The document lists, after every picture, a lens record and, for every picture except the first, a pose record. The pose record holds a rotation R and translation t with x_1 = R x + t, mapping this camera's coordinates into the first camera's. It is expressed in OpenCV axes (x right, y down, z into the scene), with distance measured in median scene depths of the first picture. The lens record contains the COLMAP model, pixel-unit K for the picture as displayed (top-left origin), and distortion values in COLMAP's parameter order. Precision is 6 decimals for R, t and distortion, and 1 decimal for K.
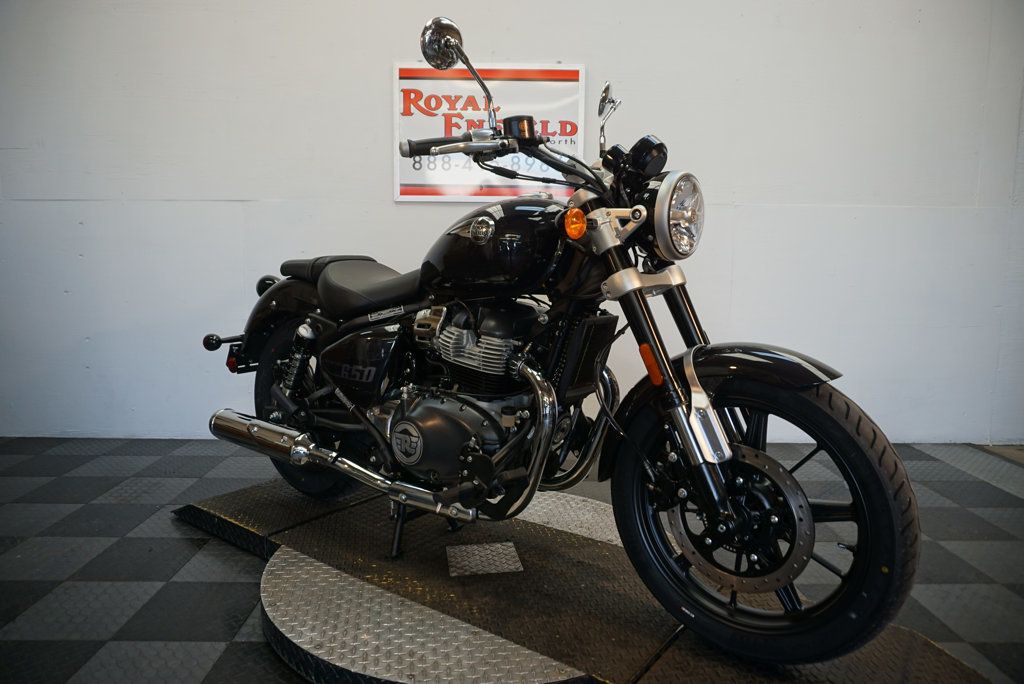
lens RADIAL K [[679.1, 0, 506.2], [0, 679.1, 345.5], [0, 0, 1]] dist [-0.045665, 0.028762]
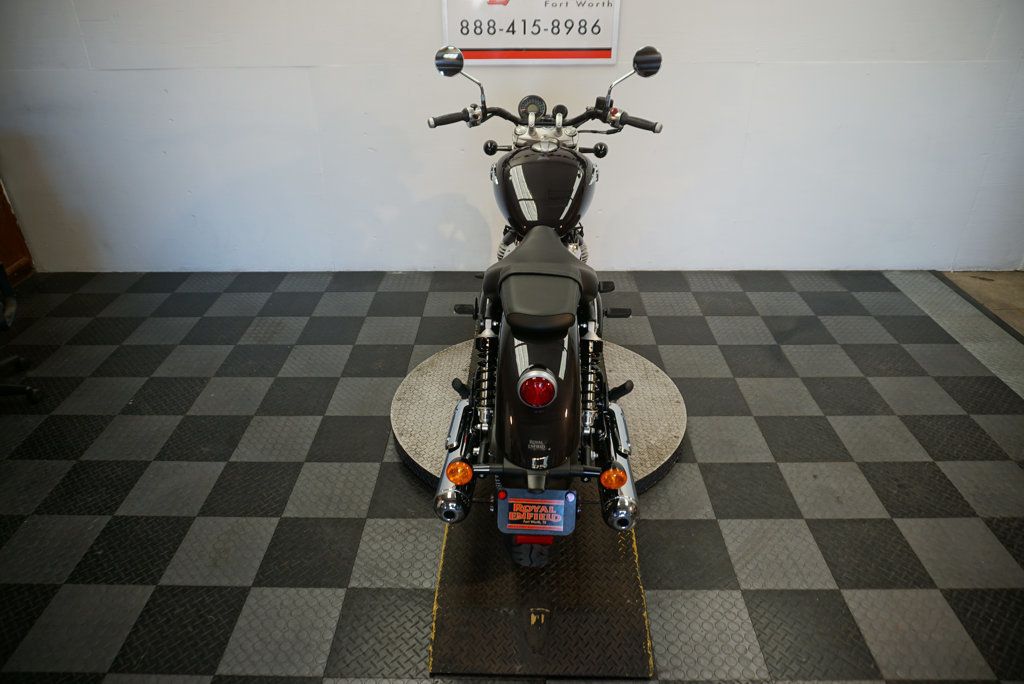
lens RADIAL K [[679.1, 0, 505.4], [0, 679.1, 334.5], [0, 0, 1]] dist [-0.045665, 0.028762]
pose [[0.999486, -0.005090, -0.031646, -0.037930], [0.016446, 0.928887, 0.369997, -0.232483], [0.027513, -0.370327, 0.928494, -0.197746]]
